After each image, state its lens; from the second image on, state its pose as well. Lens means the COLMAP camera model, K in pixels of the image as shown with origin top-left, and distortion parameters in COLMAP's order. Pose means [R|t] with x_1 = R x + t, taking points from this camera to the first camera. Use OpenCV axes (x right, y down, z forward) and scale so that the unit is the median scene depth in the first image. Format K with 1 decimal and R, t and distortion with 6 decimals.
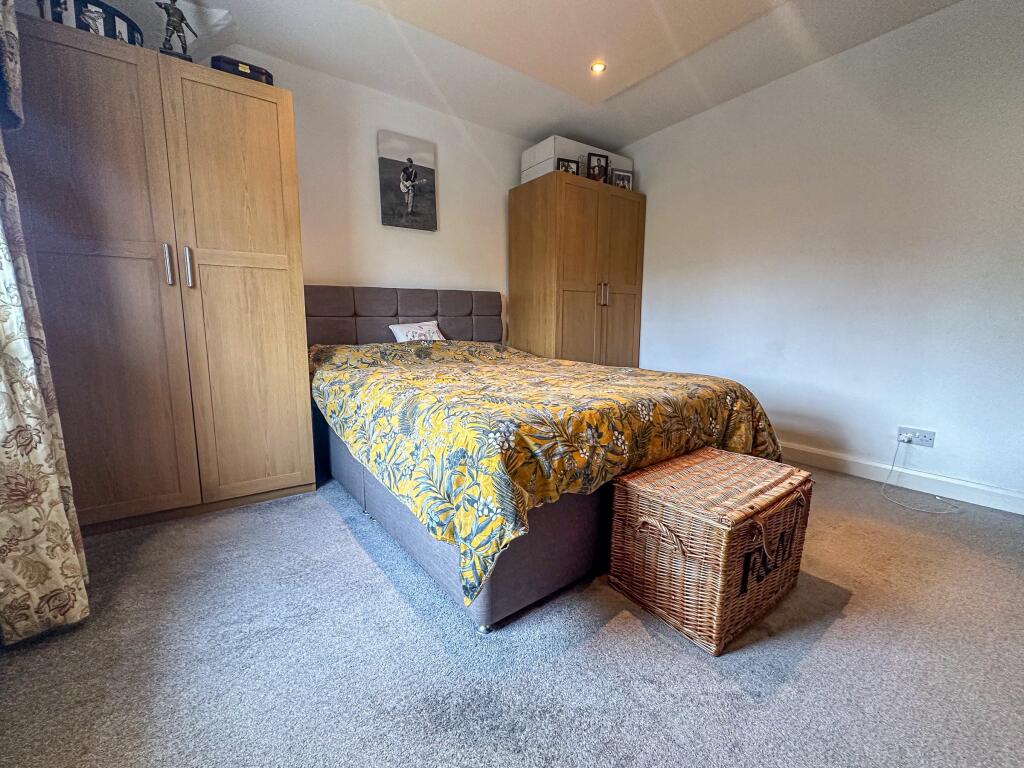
lens RADIAL K [[415.7, 0, 512.9], [0, 415.7, 380.1], [0, 0, 1]] dist [-0.003990, 0.000403]
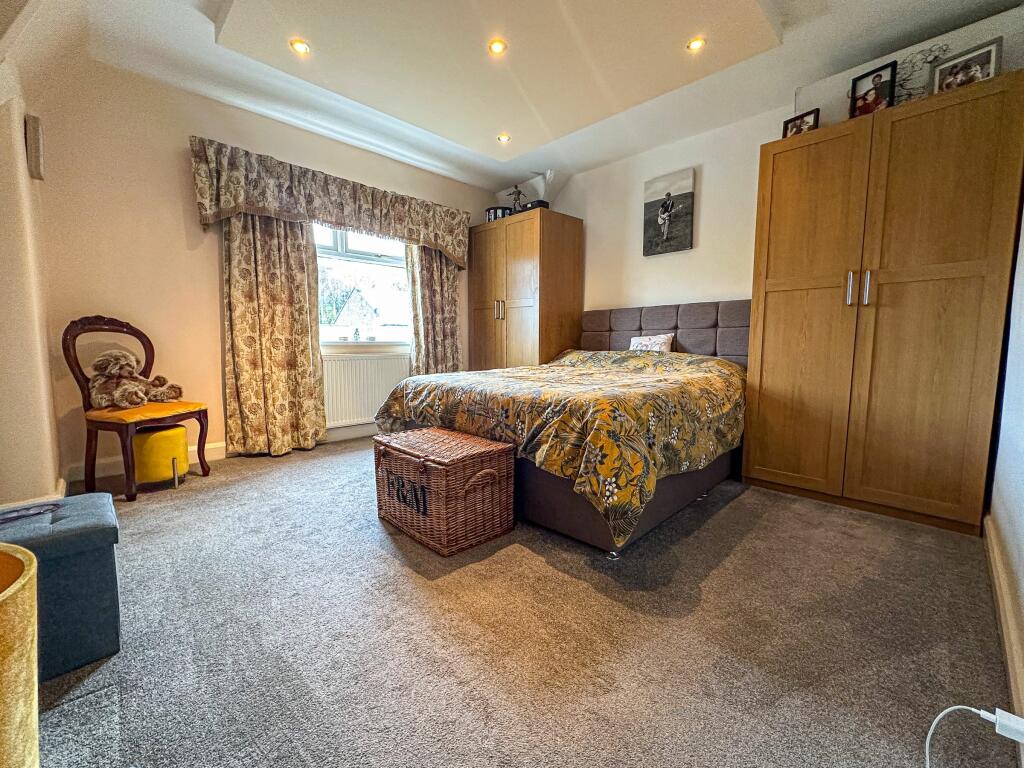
lens RADIAL K [[415.7, 0, 510.3], [0, 415.7, 388.0], [0, 0, 1]] dist [-0.003990, 0.000403]
pose [[0.144177, 0.122176, -0.981981, 0.845134], [-0.136377, 0.985333, 0.102570, -0.056292], [0.980109, 0.119131, 0.158725, 0.432296]]
